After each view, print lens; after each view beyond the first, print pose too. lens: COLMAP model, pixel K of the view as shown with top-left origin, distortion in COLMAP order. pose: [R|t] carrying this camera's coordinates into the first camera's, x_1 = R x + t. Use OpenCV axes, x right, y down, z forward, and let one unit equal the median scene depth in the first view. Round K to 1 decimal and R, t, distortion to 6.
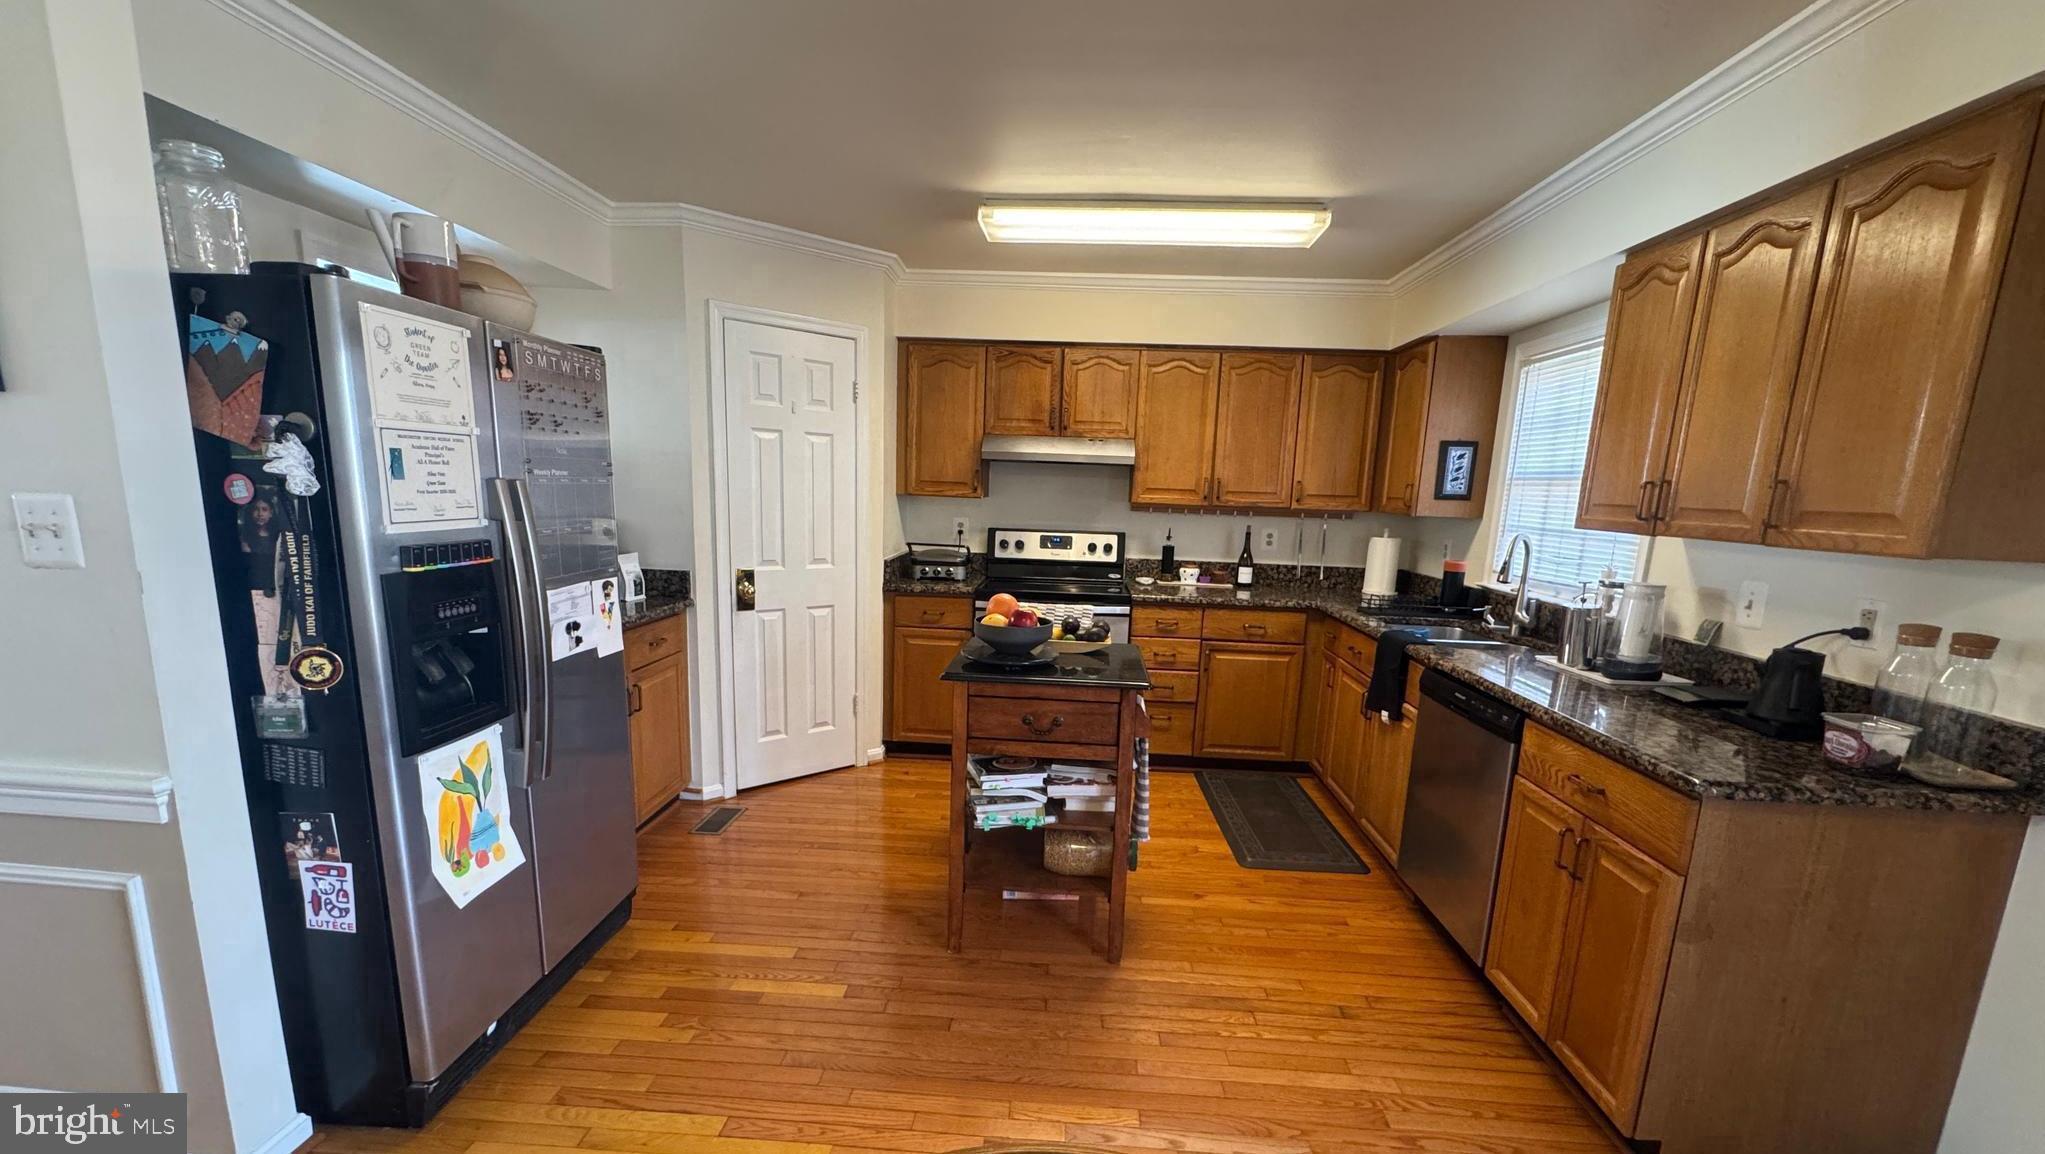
lens RADIAL K [[820.9, 0, 1023.9], [0, 820.9, 644.6], [0, 0, 1]] dist [-0.002385, -0.000011]
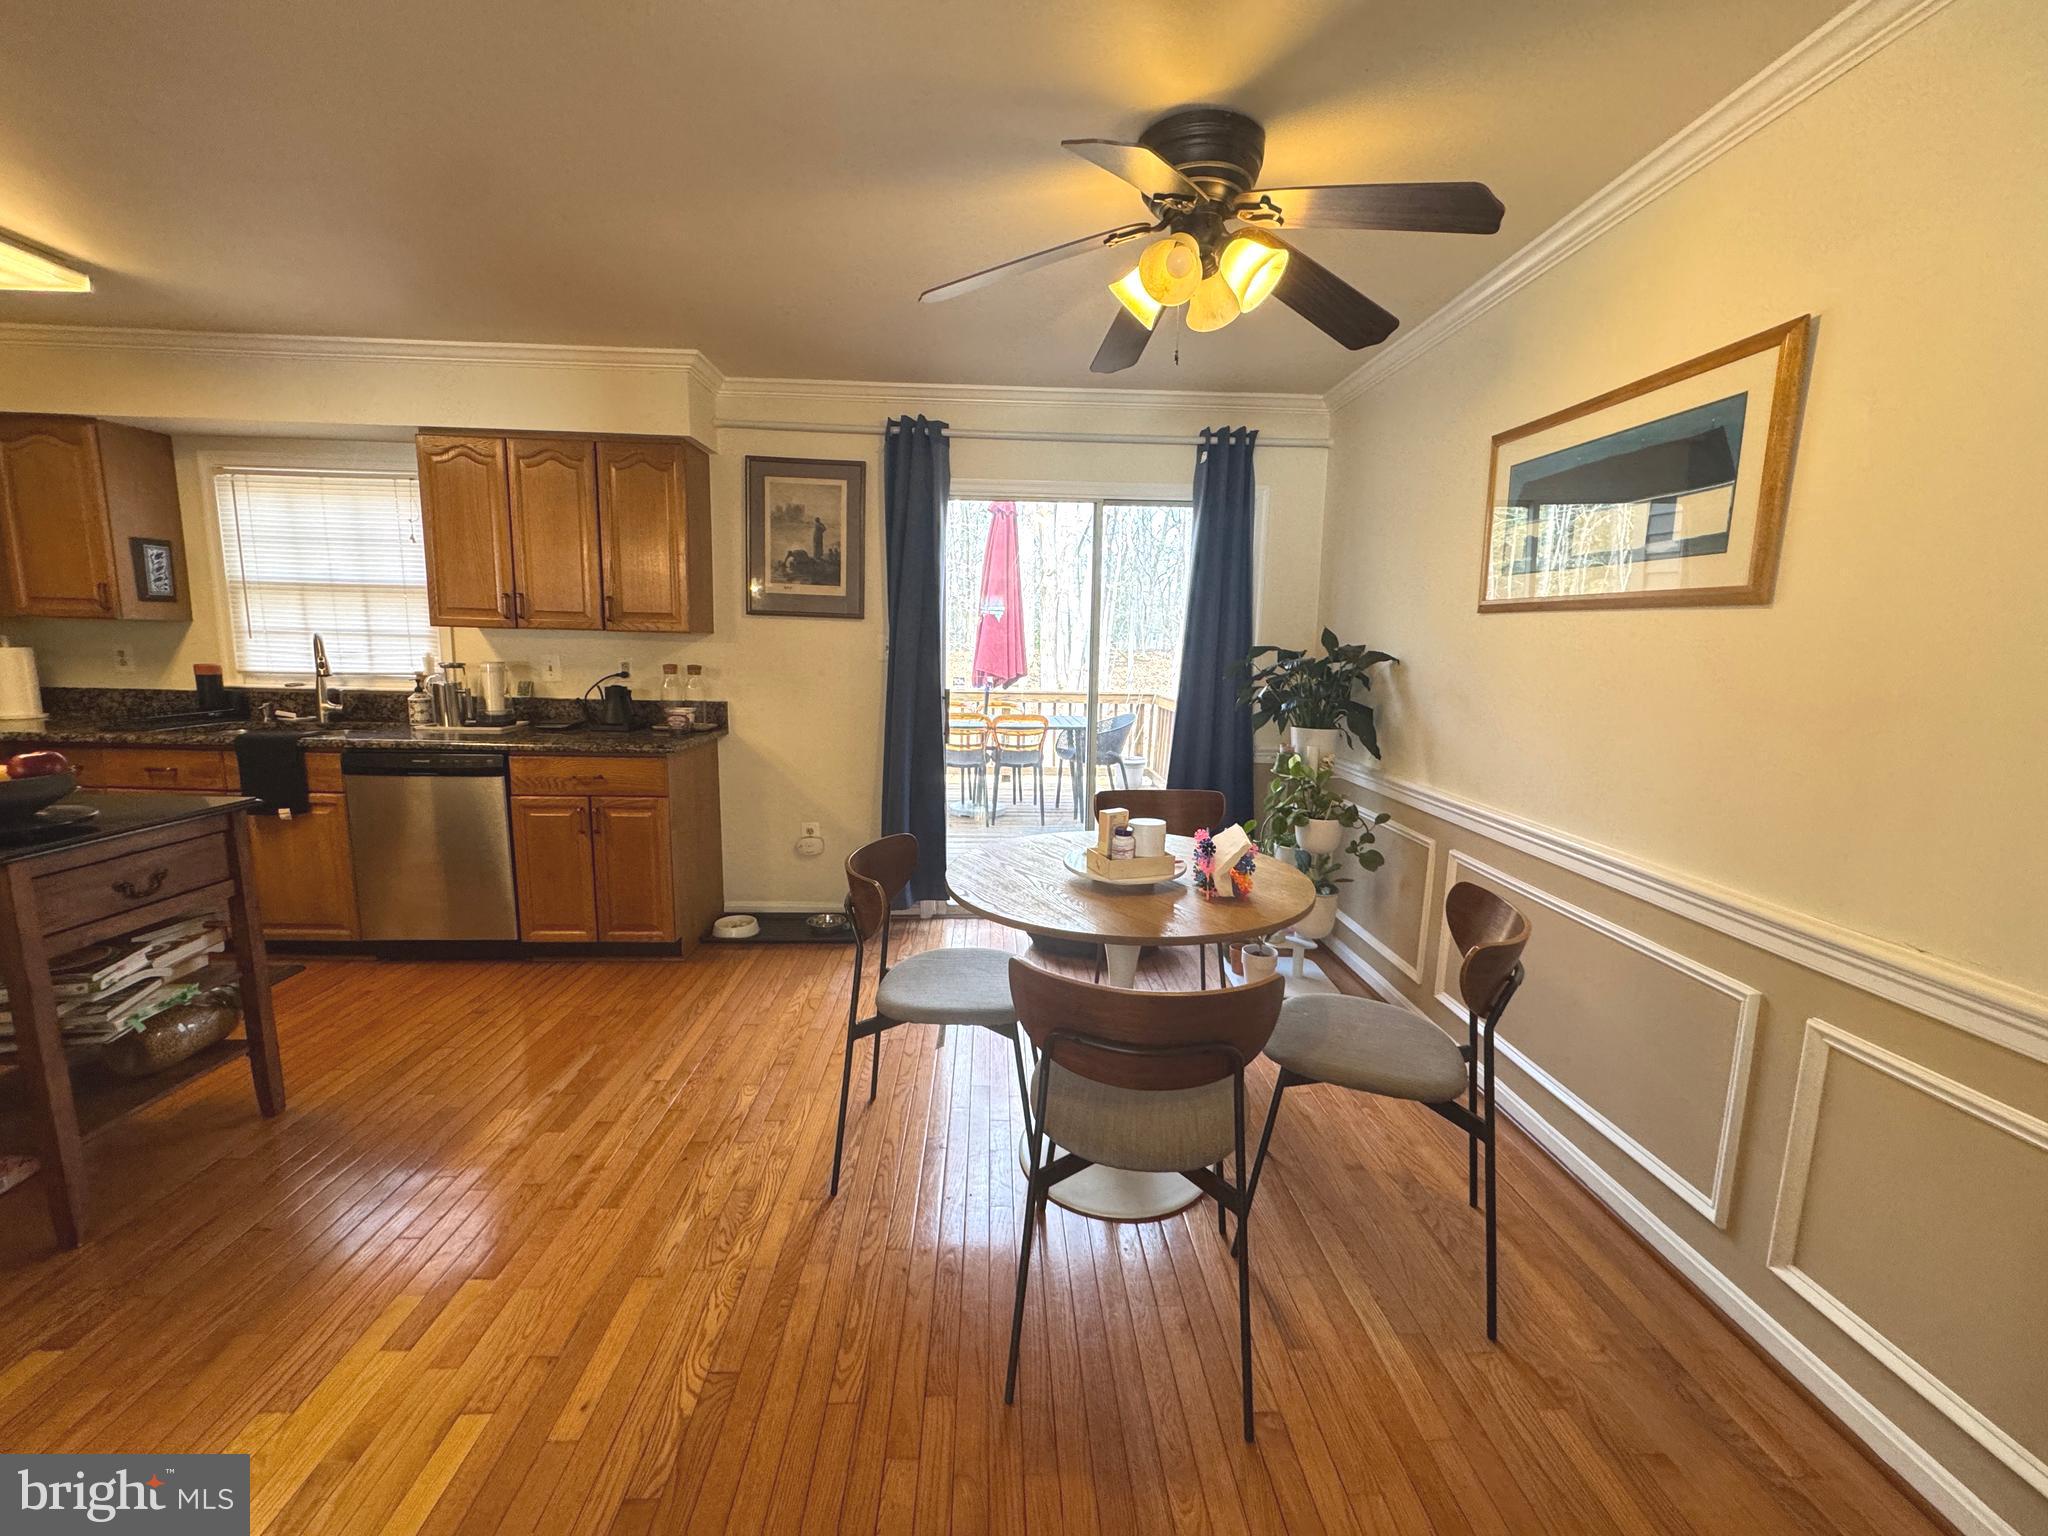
lens RADIAL K [[818.4, 0, 1030.0], [0, 818.4, 759.3], [0, 0, 1]] dist [-0.003411, 0.000118]
pose [[-0.107287, -0.183004, 0.977241, -0.795905], [0.160818, 0.966776, 0.198700, -0.039129], [-0.981136, 0.178476, -0.074293, 0.178380]]
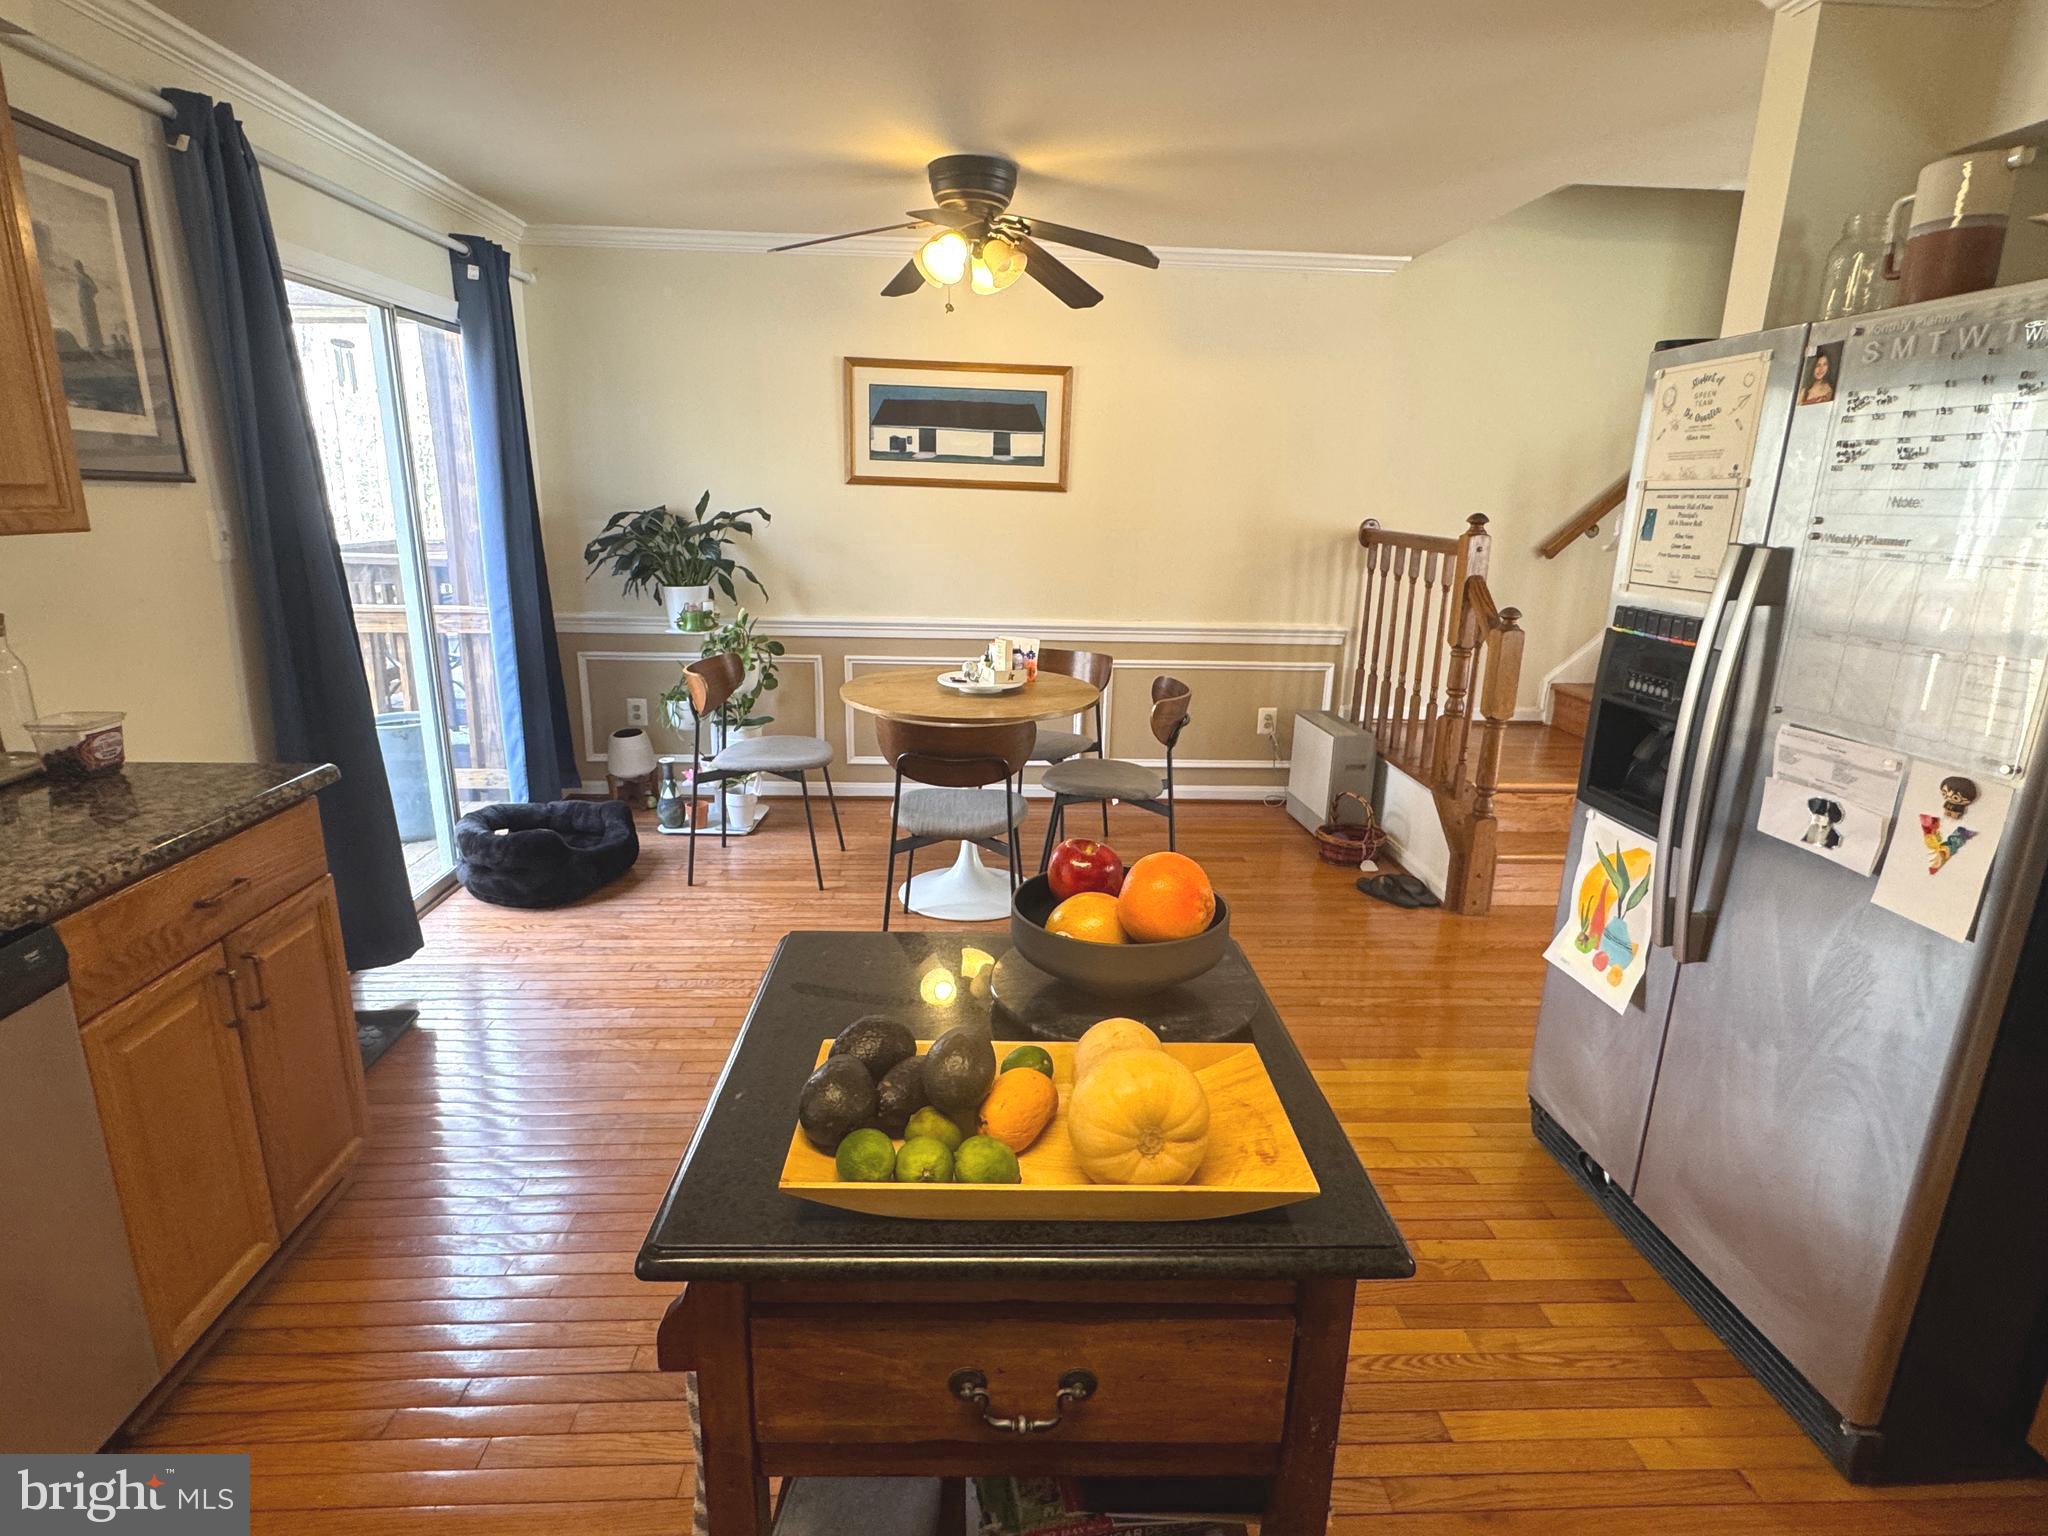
lens RADIAL K [[1018.8, 0, 1027.1], [0, 1018.8, 754.5], [0, 0, 1]] dist [-0.001493, -0.000329]
pose [[-0.991232, -0.026577, -0.129432, 0.089463], [-0.079216, 0.903532, 0.421135, -0.276644], [0.105754, 0.427696, -0.897715, 1.385321]]
